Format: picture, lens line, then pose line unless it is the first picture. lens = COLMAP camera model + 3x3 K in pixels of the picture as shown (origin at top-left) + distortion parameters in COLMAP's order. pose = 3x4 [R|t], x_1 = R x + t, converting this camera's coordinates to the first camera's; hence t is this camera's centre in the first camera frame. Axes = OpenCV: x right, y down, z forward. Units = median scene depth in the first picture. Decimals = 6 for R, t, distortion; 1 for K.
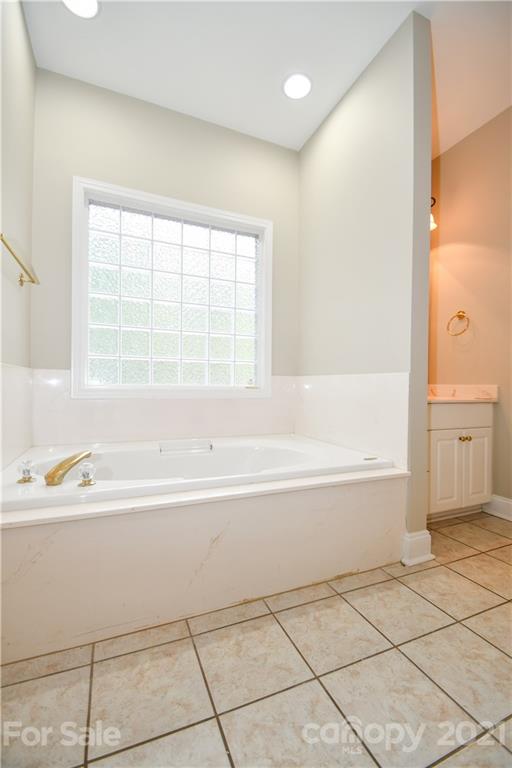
lens RADIAL K [[336.5, 0, 249.7], [0, 336.5, 389.3], [0, 0, 1]] dist [0.012553, -0.010556]
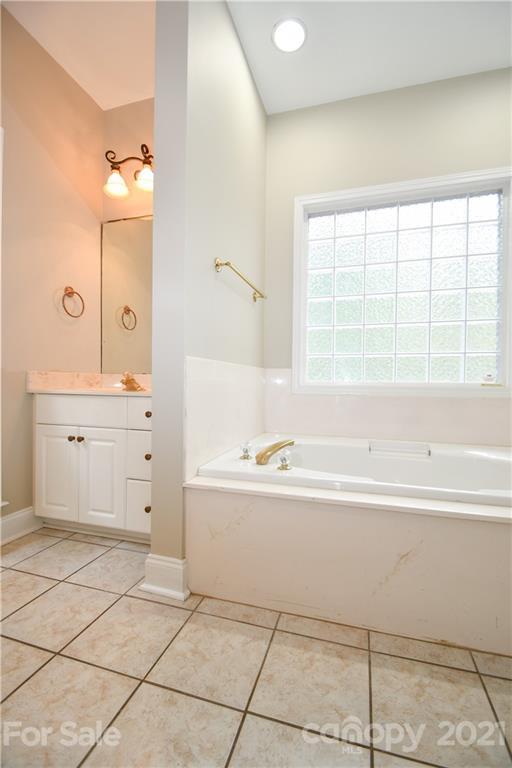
lens RADIAL K [[336.5, 0, 257.4], [0, 336.5, 383.7], [0, 0, 1]] dist [0.012553, -0.010556]
pose [[0.771631, 0.000514, -0.636071, 0.105122], [-0.005051, 0.999973, -0.005319, 0.001550], [0.636051, 0.007317, 0.771612, 0.046288]]
